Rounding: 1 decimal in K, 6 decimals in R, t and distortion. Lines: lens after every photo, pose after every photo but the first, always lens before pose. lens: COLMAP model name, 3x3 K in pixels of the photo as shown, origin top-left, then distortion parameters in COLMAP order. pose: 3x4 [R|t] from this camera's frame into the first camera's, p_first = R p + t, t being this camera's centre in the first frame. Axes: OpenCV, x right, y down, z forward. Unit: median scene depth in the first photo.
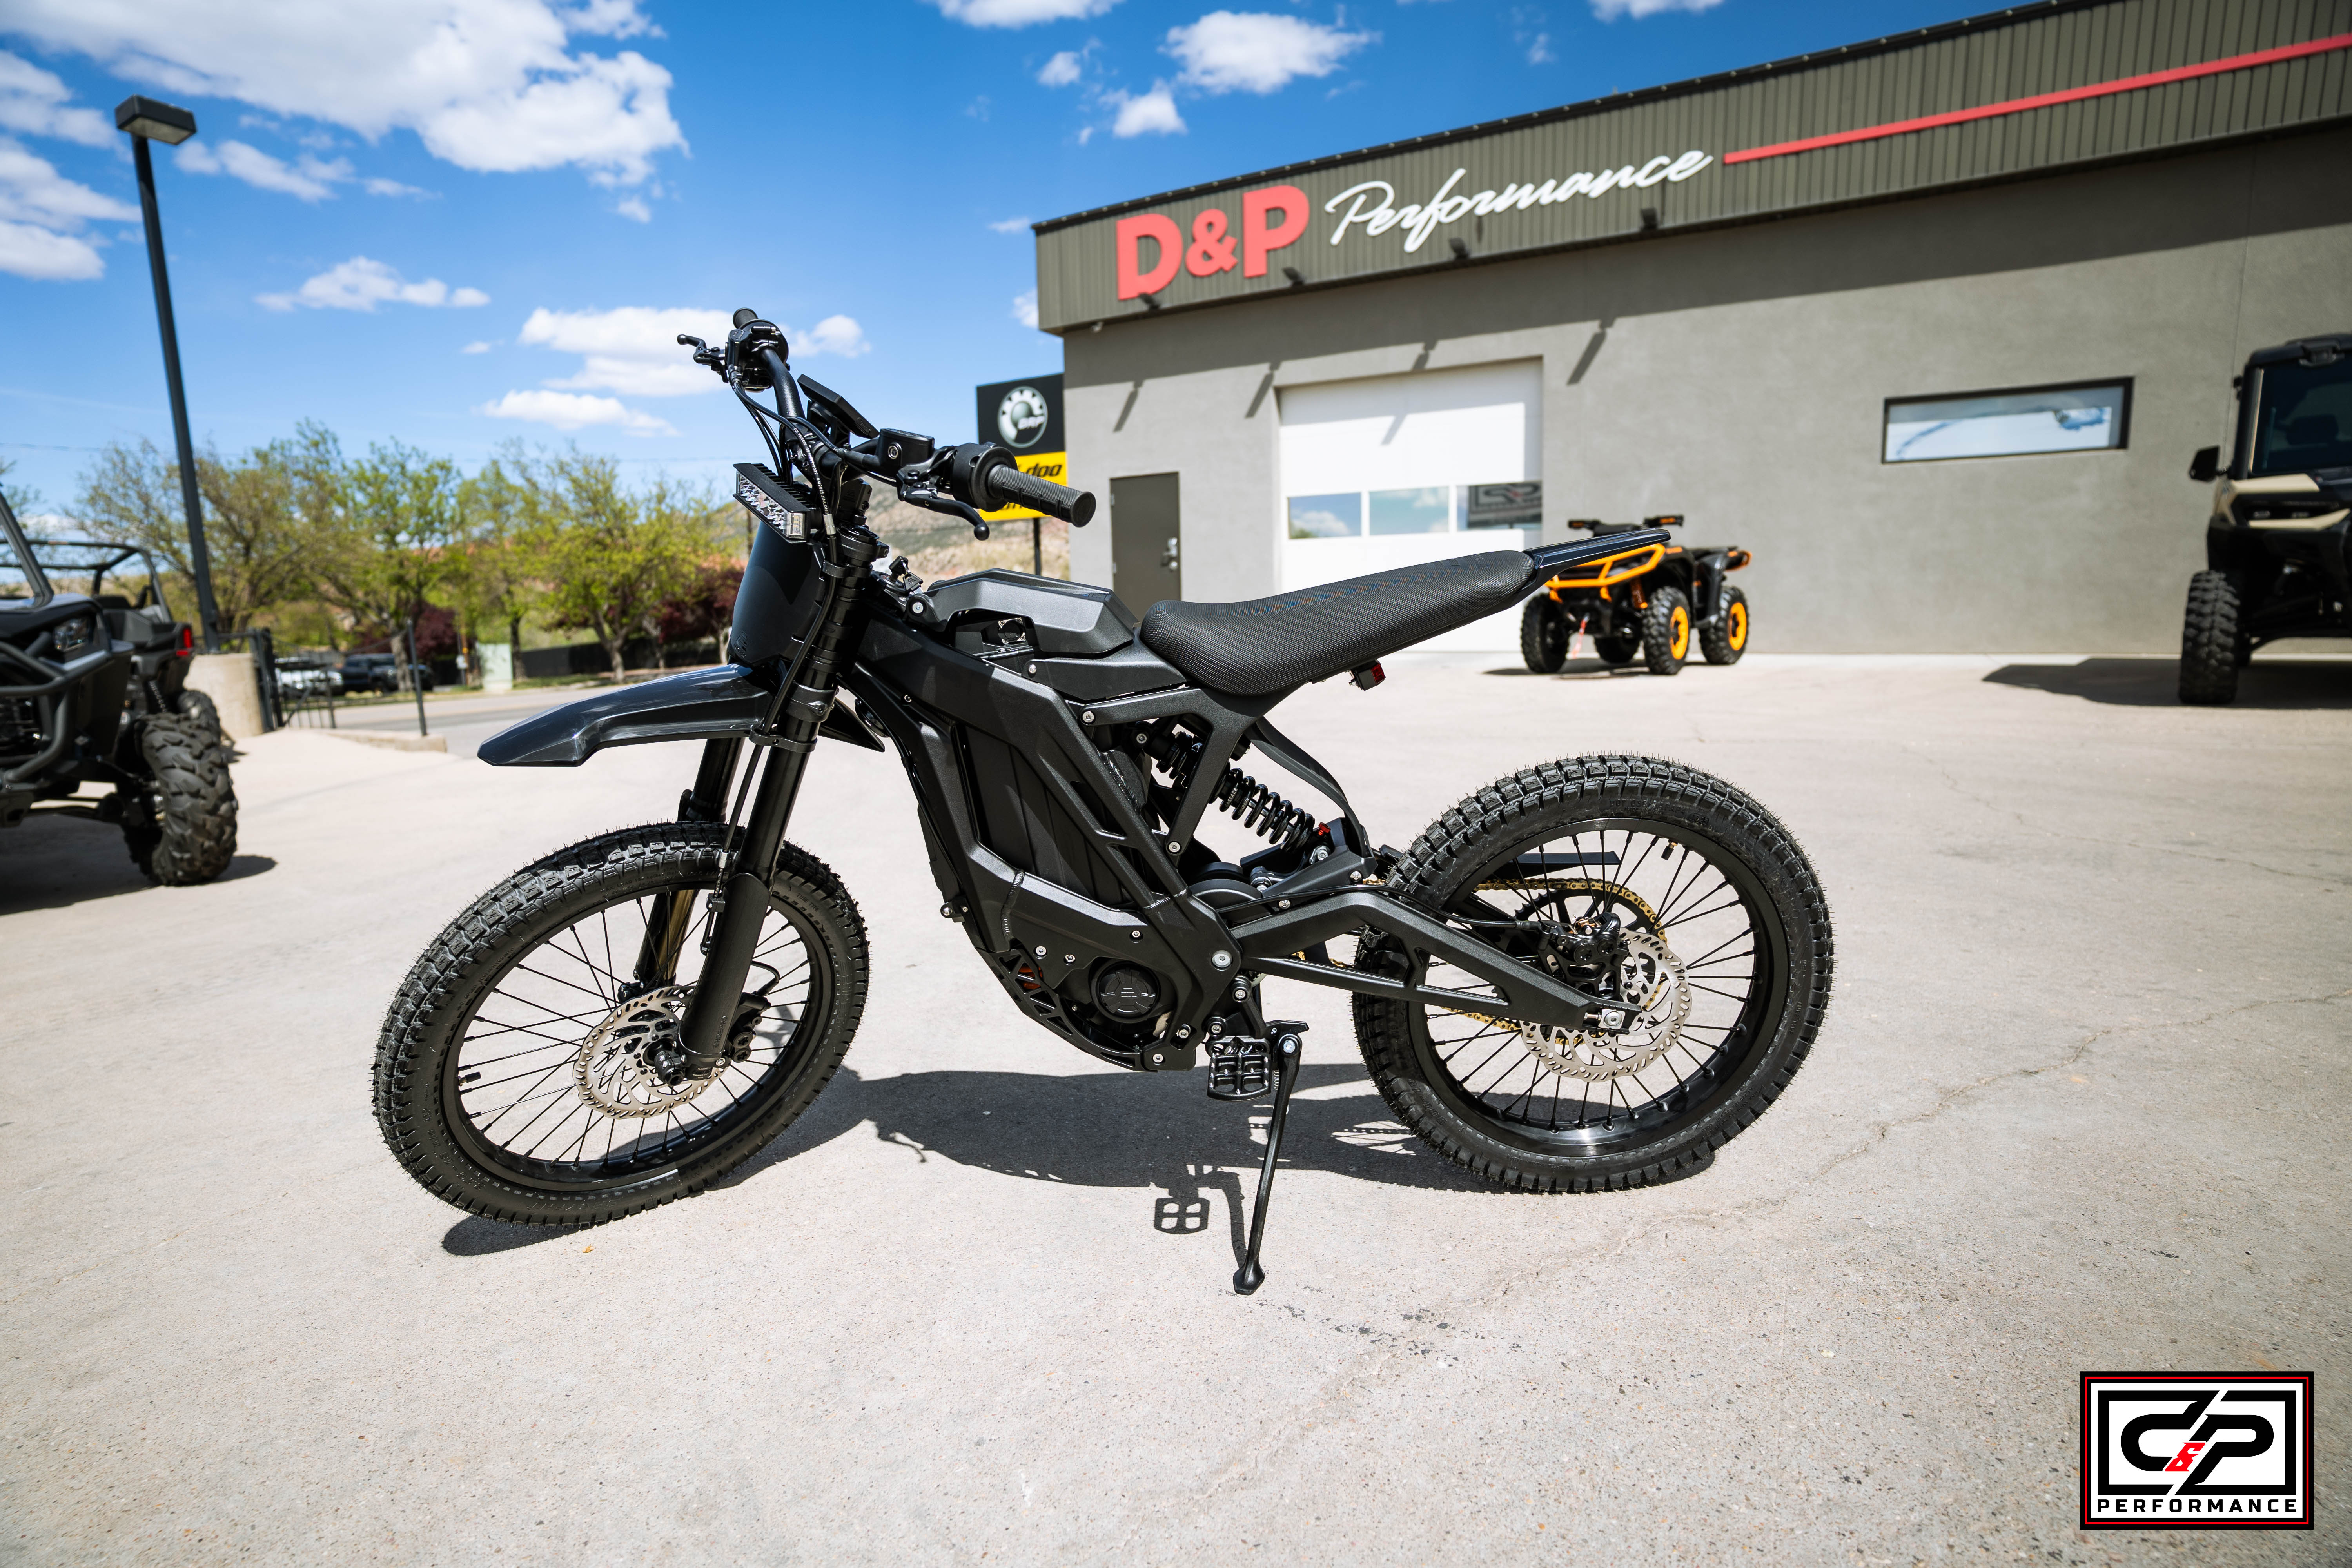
lens RADIAL K [[1159.1, 0, 1167.5], [0, 1159.1, 791.4], [0, 0, 1]] dist [-0.076457, 0.038670]
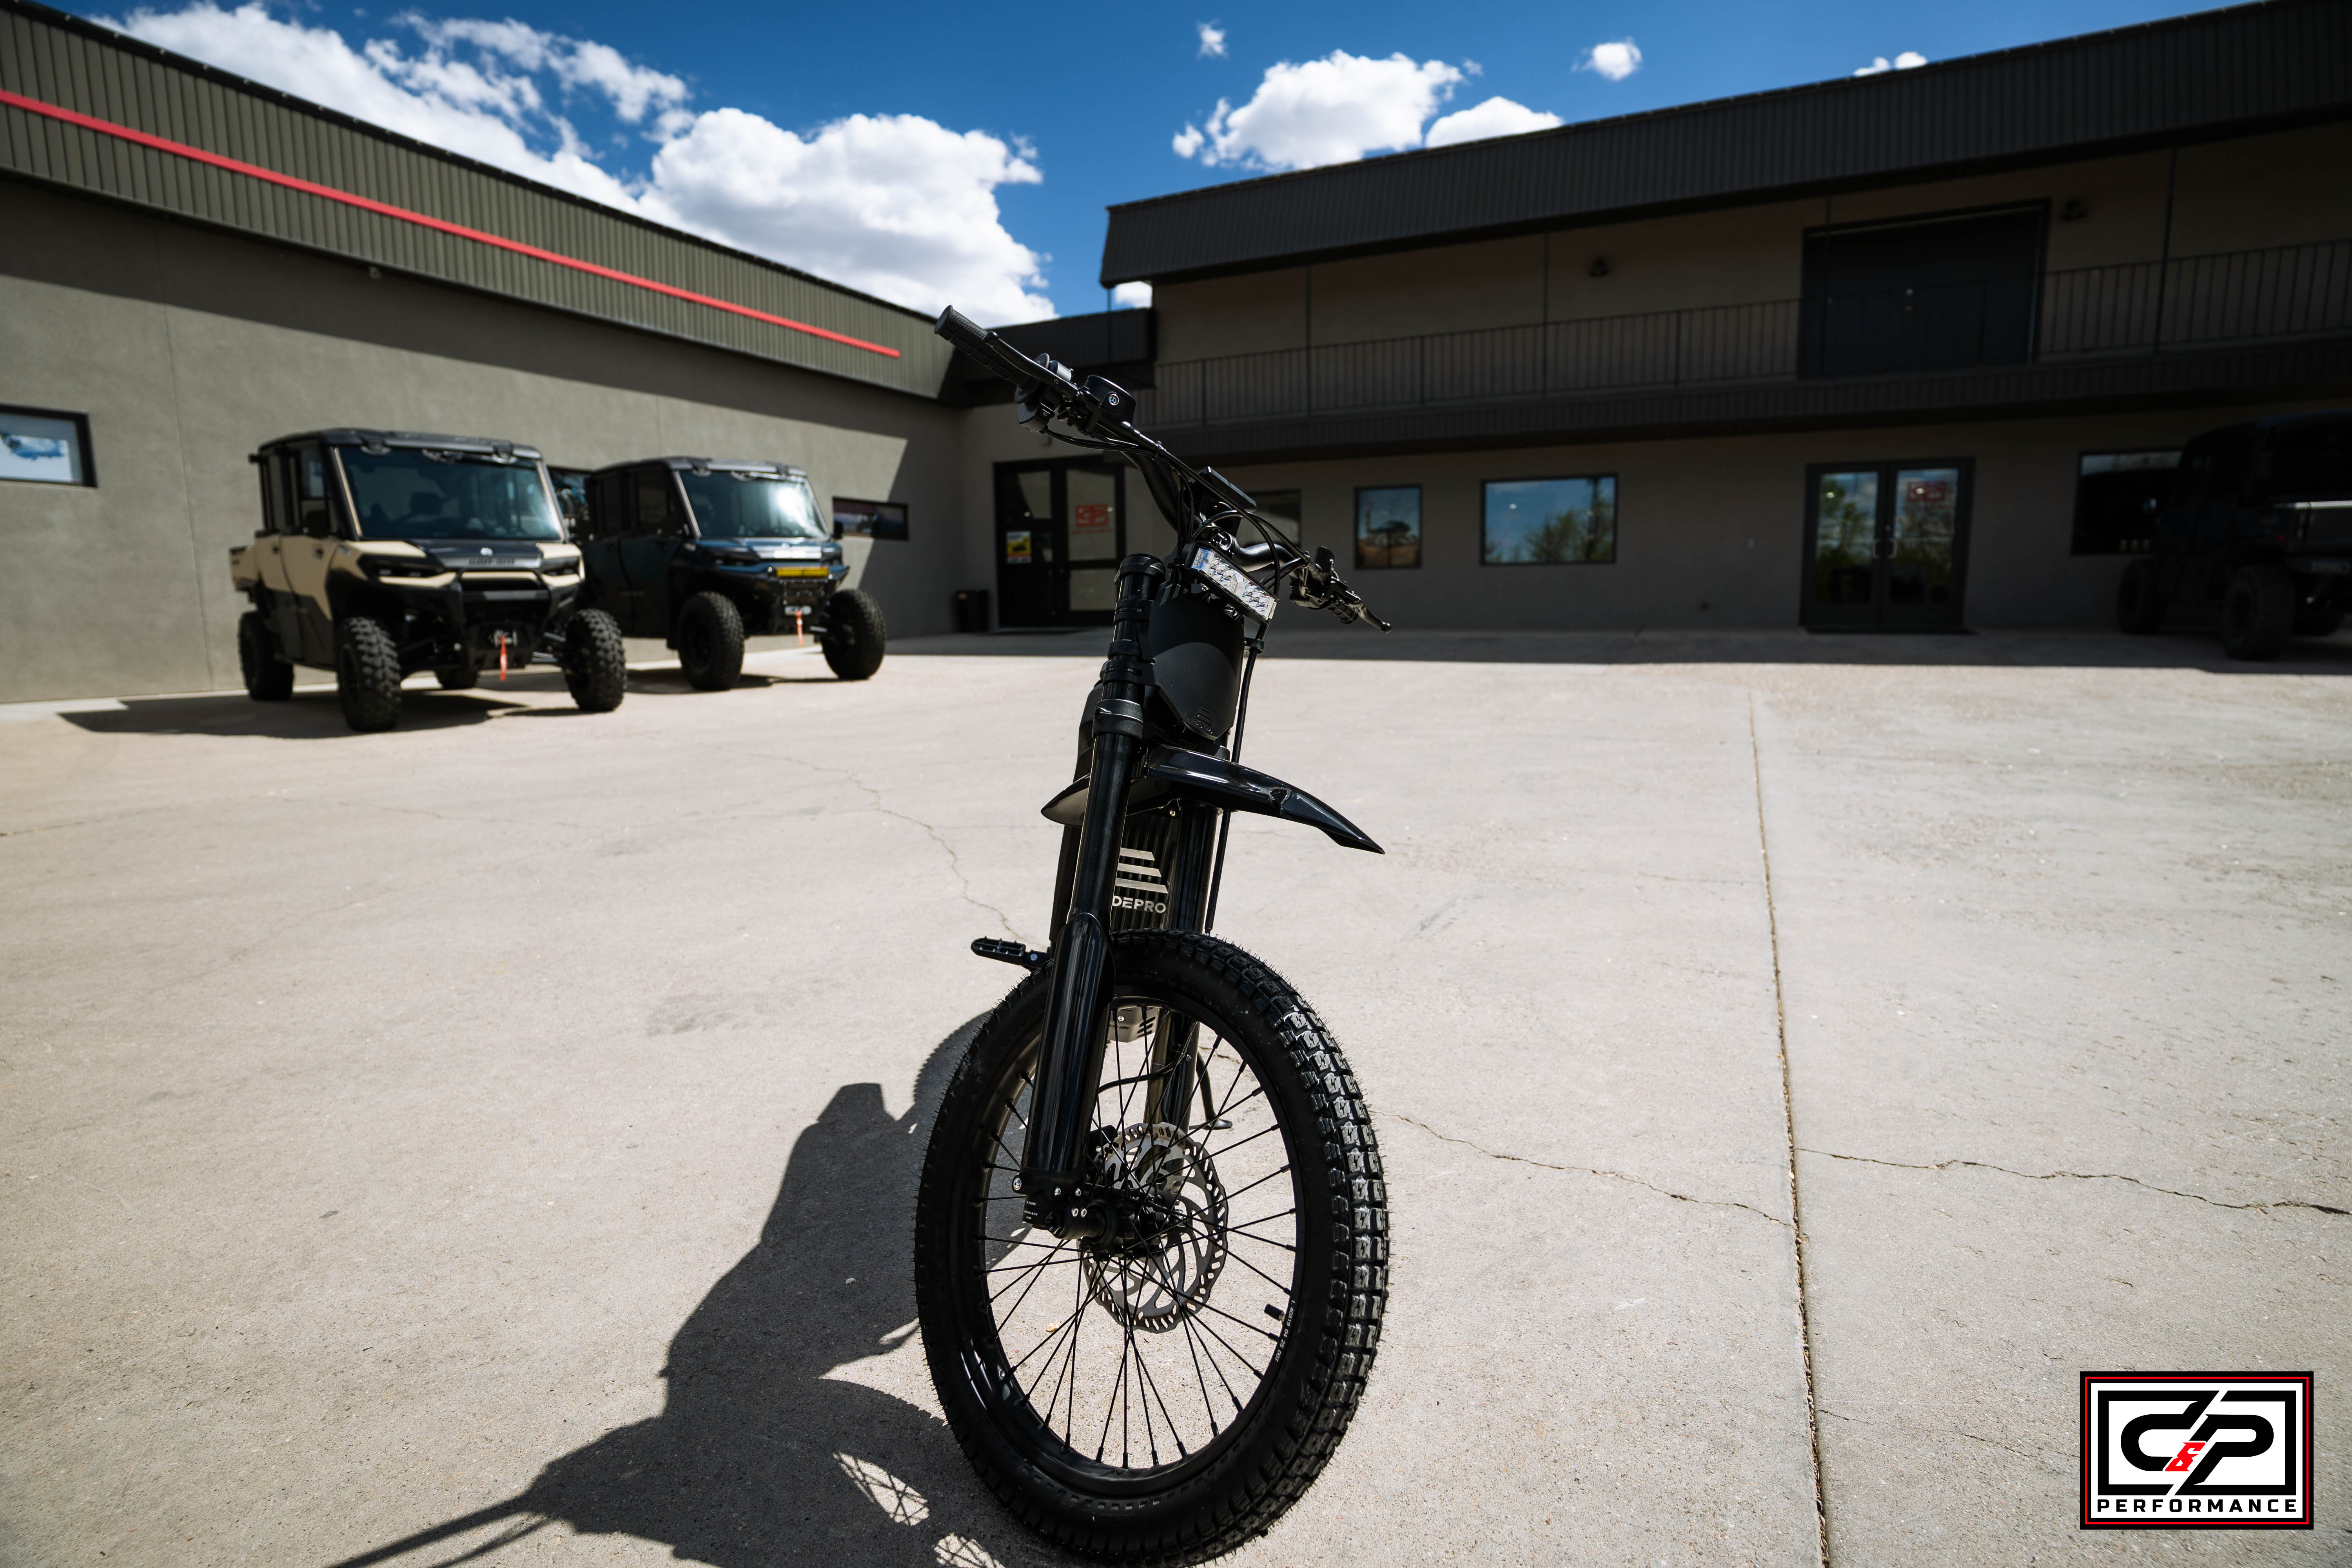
lens RADIAL K [[1159.1, 0, 1167.5], [0, 1159.1, 791.4], [0, 0, 1]] dist [-0.076457, 0.038670]
pose [[-0.064058, -0.133851, 0.988929, -0.318668], [0.164729, 0.975952, 0.142765, -0.050032], [-0.984256, 0.172051, -0.040469, 0.252060]]
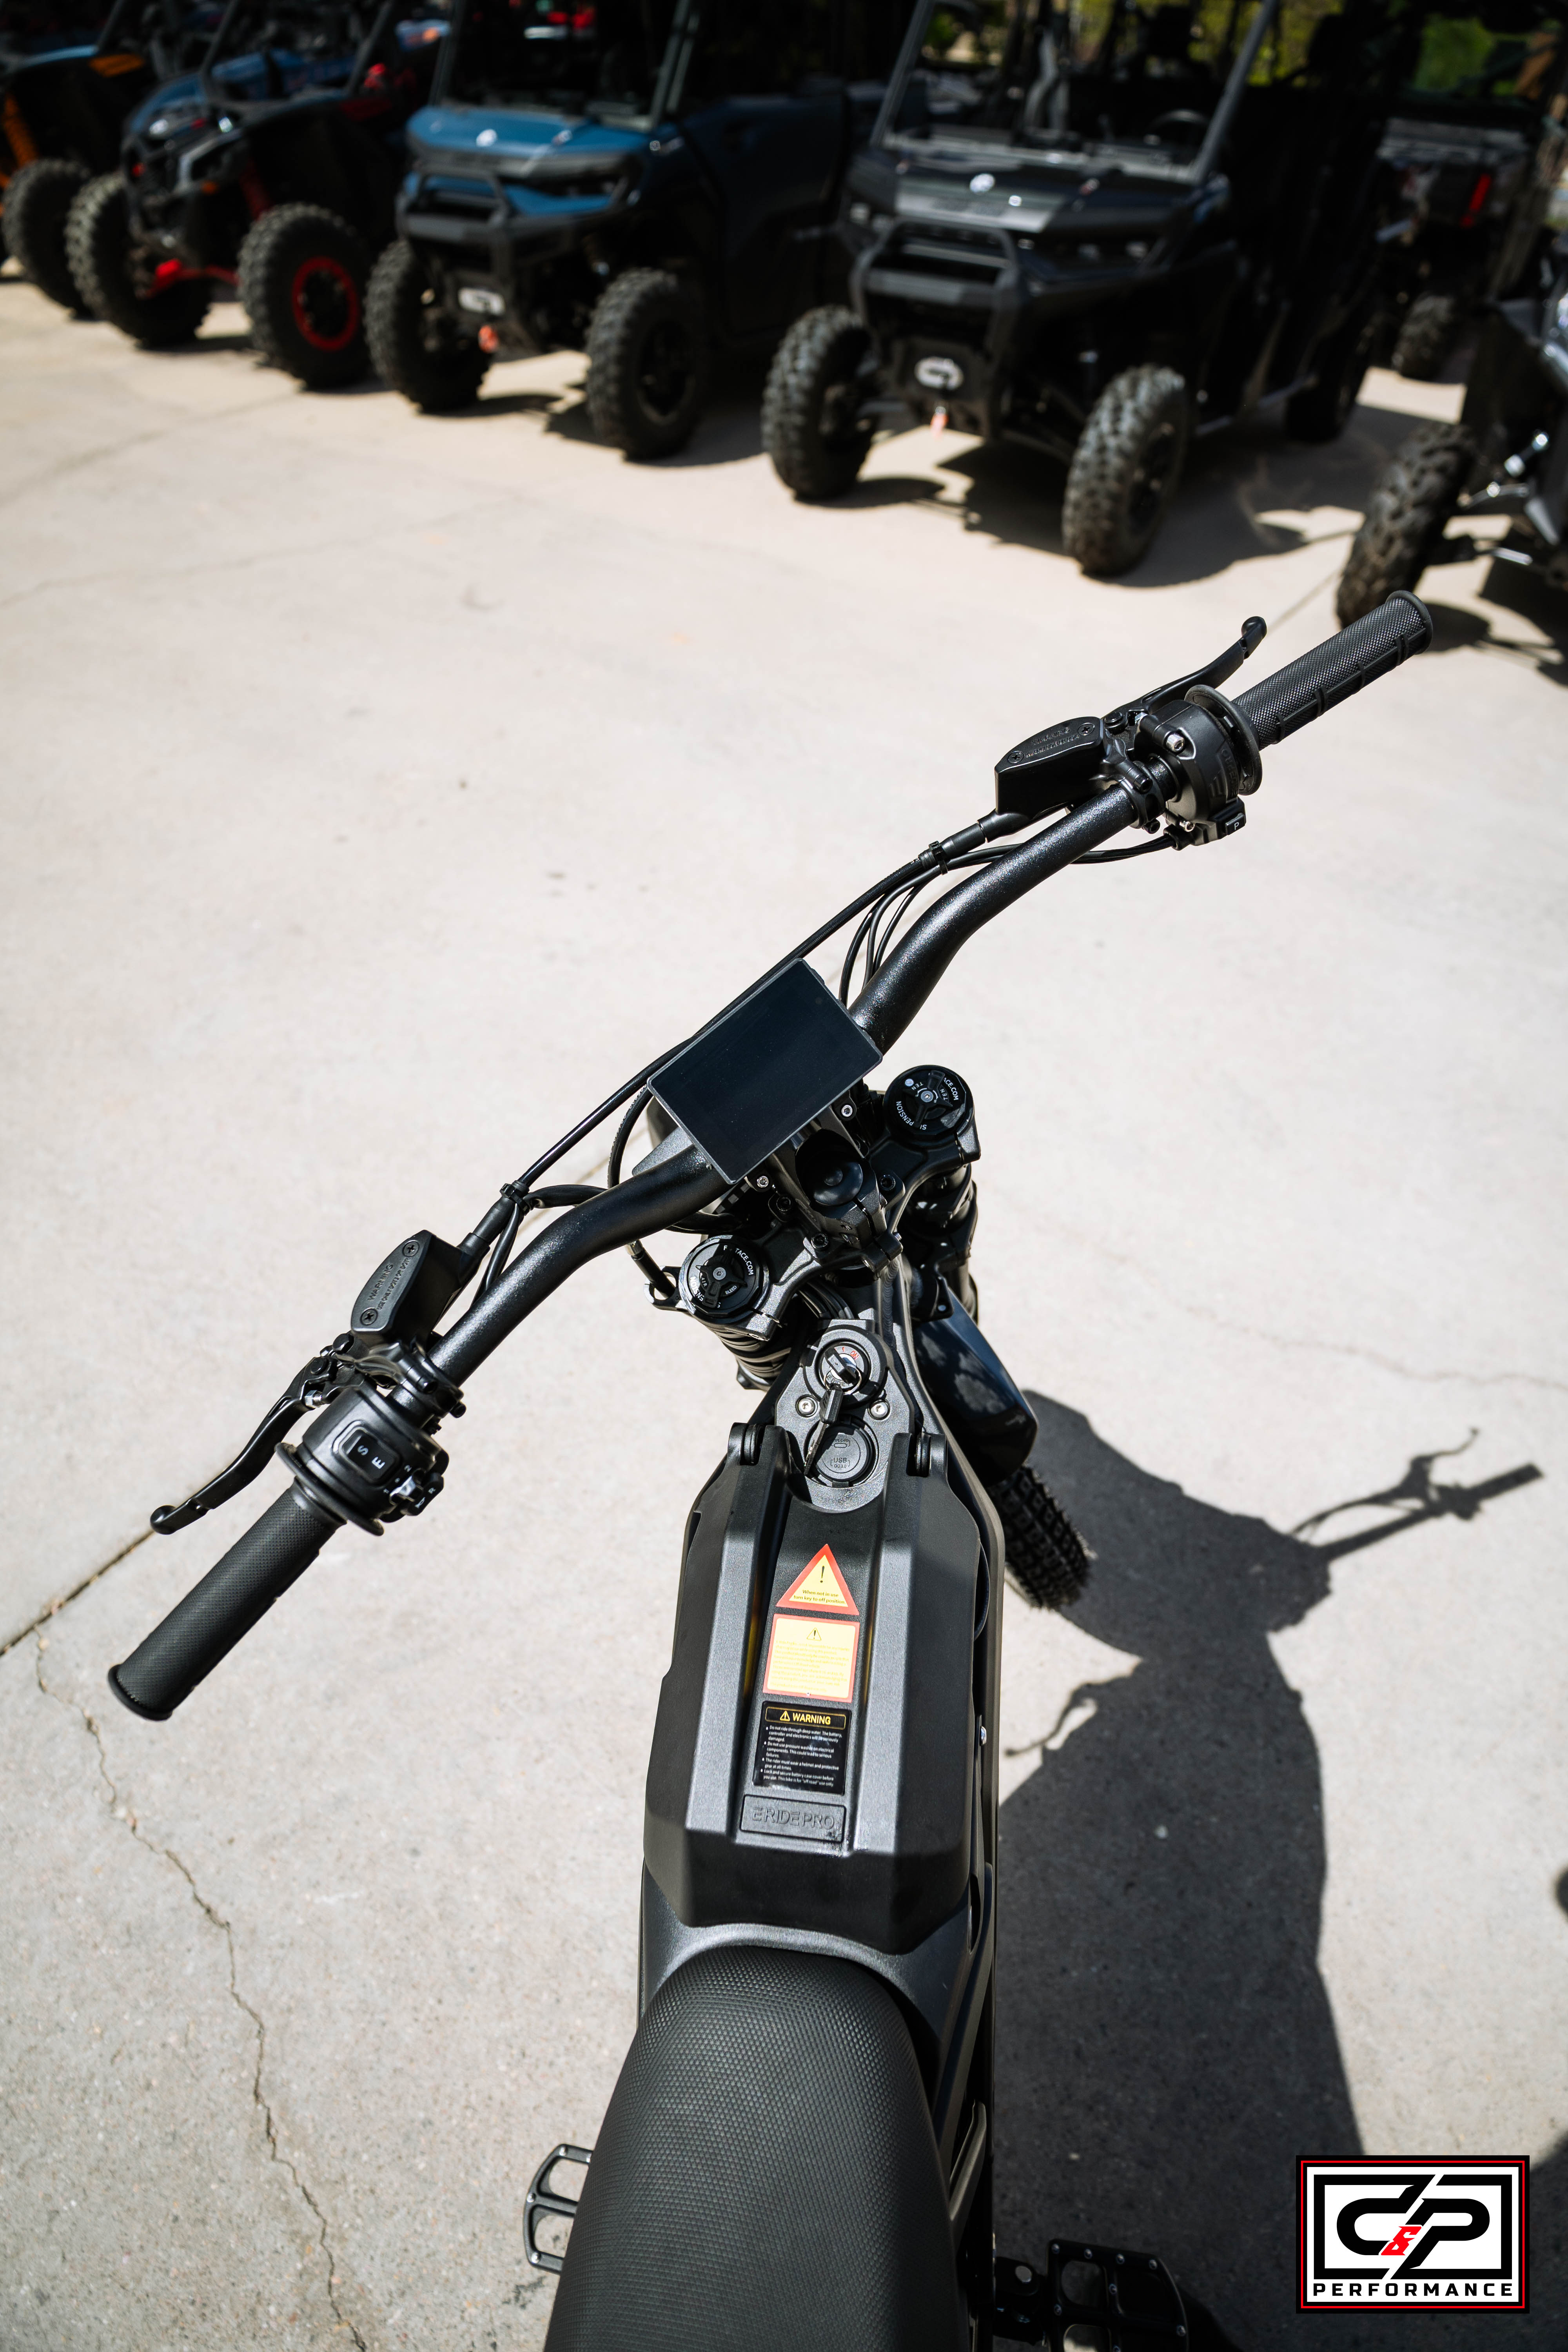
lens RADIAL K [[1163.0, 0, 774.6], [0, 1163.0, 1184.8], [0, 0, 1]] dist [-0.073293, 0.035707]
pose [[-0.103056, 0.738535, -0.666293, 0.010307], [-0.200710, 0.640640, 0.741145, -0.142344], [0.974215, 0.210111, 0.082209, 0.216091]]
